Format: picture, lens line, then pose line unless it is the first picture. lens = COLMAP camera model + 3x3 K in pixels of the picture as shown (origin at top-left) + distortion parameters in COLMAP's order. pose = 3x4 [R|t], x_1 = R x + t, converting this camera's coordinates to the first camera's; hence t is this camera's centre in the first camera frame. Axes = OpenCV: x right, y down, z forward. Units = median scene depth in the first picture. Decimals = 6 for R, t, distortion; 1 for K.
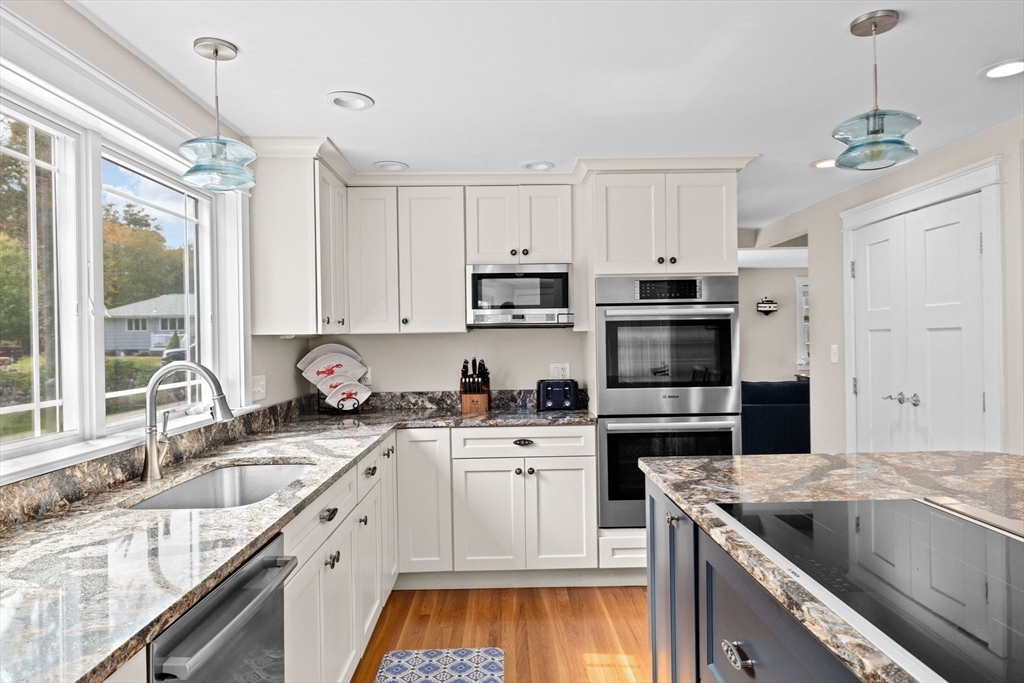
lens RADIAL K [[619.0, 0, 512.0], [0, 619.0, 341.5], [0, 0, 1]] dist [0.002501, 0.001749]
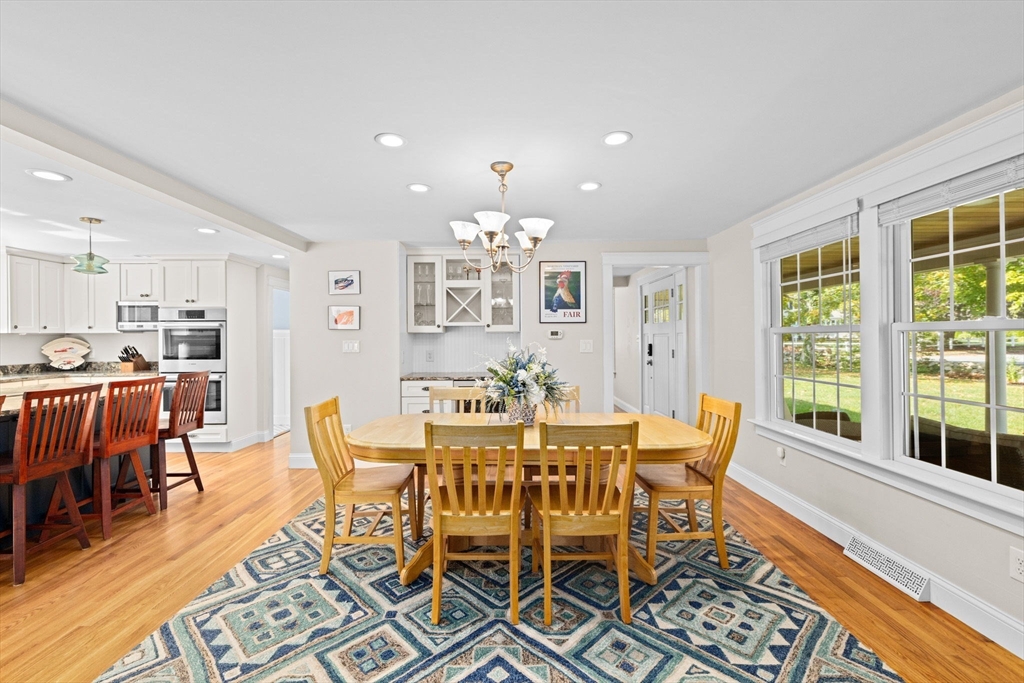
lens RADIAL K [[439.7, 0, 507.0], [0, 439.7, 339.3], [0, 0, 1]] dist [0.002250, 0.000843]
pose [[0.999858, 0.012212, -0.011581, 1.297680], [-0.012264, 0.999915, -0.004476, -0.002920], [0.011525, 0.004617, 0.999923, -0.503545]]
